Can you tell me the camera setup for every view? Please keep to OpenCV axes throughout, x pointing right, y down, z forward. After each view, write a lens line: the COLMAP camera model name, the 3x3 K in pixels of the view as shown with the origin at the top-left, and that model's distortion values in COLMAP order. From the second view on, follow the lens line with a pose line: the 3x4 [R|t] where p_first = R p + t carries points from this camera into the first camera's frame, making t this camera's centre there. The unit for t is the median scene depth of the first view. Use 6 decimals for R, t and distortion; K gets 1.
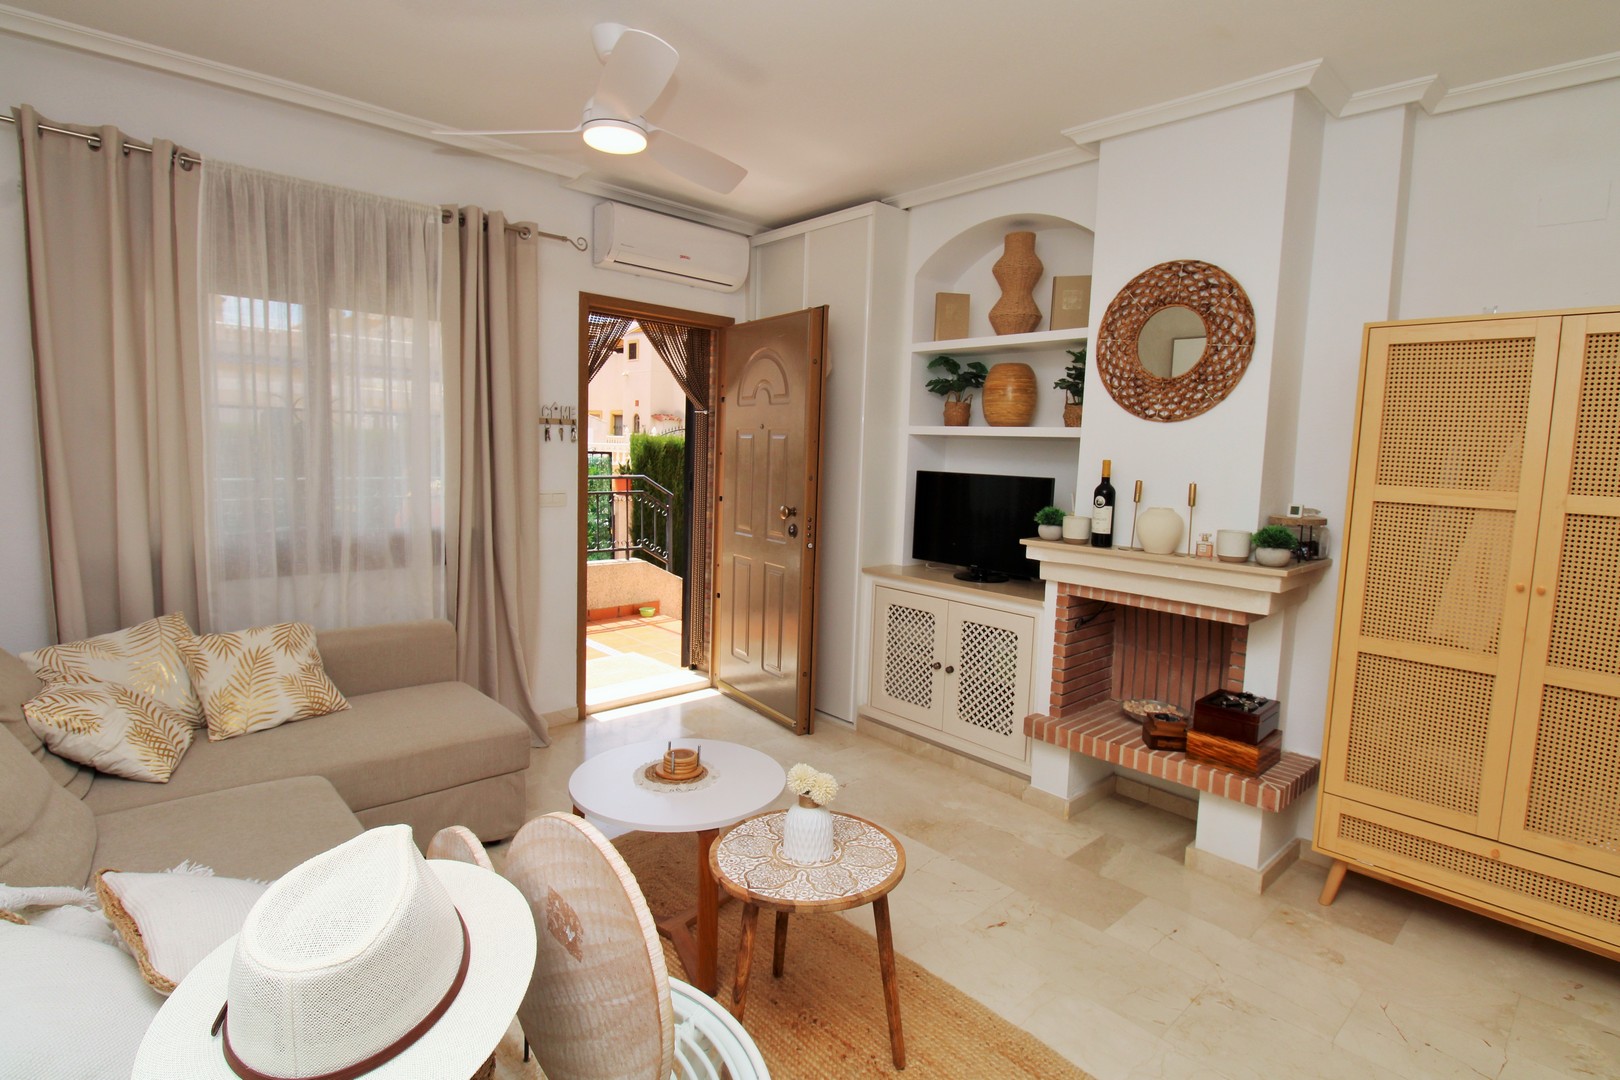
lens RADIAL K [[799.1, 0, 818.0], [0, 799.1, 525.9], [0, 0, 1]] dist [-0.006134, -0.001734]
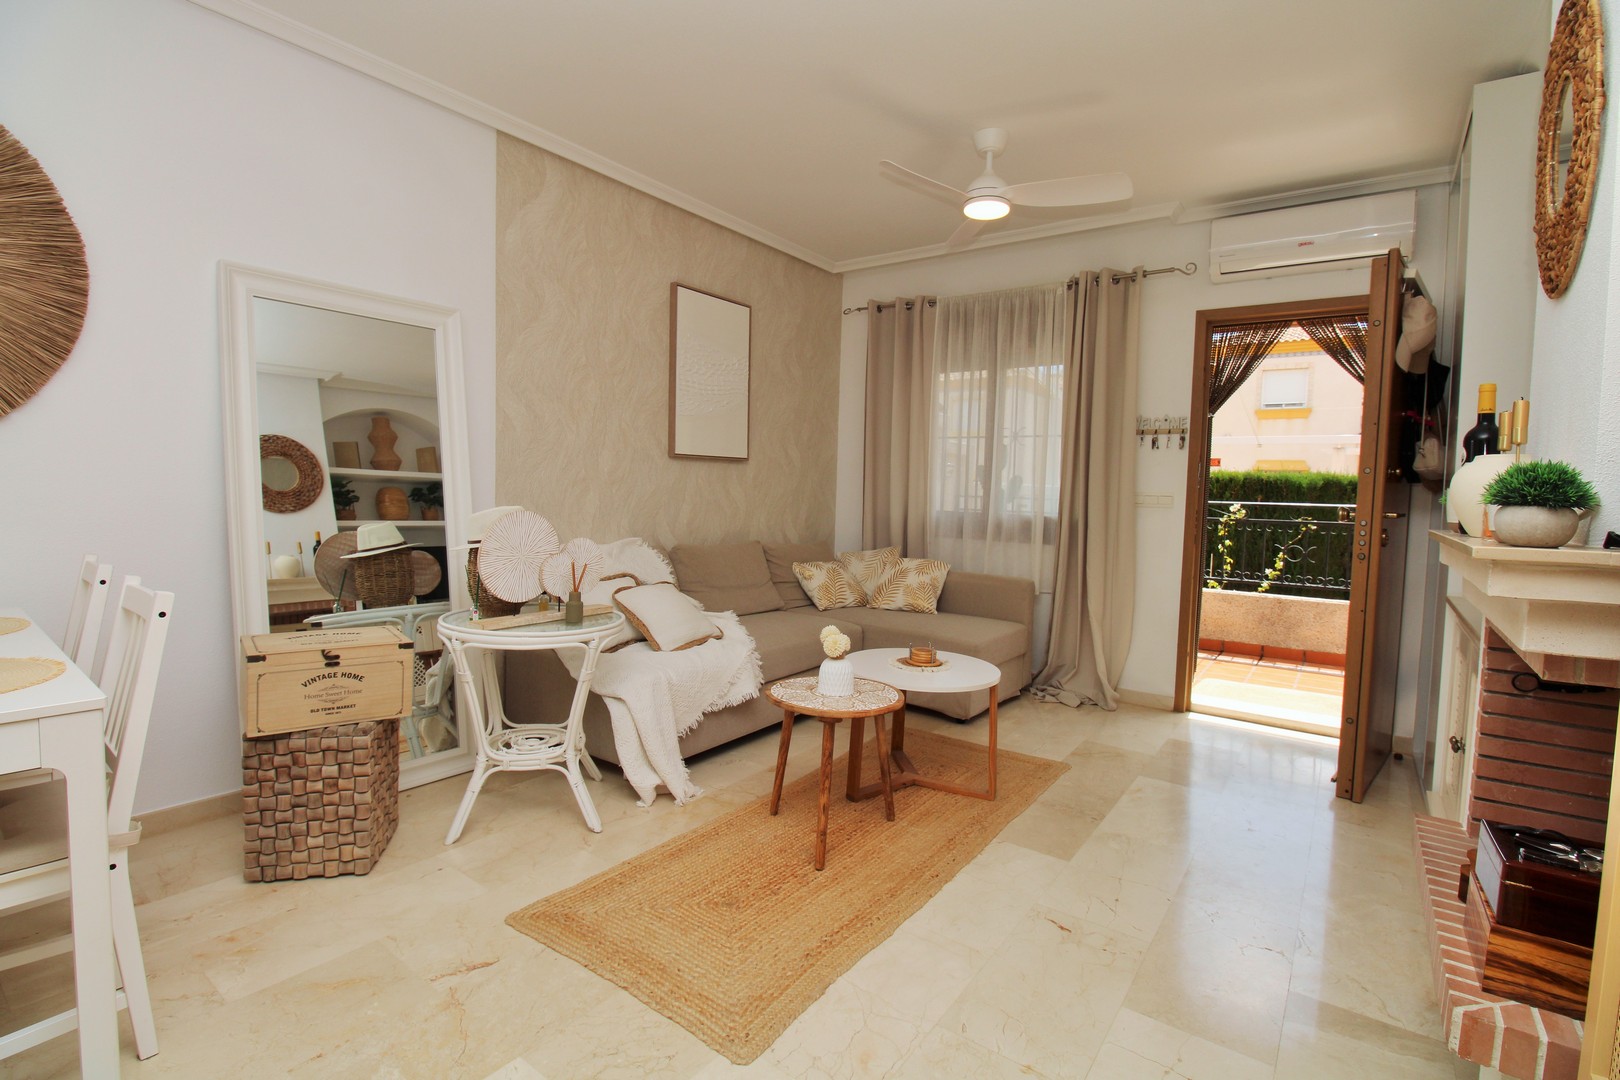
lens RADIAL K [[754.3, 0, 820.4], [0, 754.3, 532.2], [0, 0, 1]] dist [-0.008048, -0.008869]
pose [[0.193954, 0.028745, -0.980589, 0.711031], [-0.113837, 0.993477, 0.006606, 0.066440], [0.974383, 0.110346, 0.195961, 0.384555]]
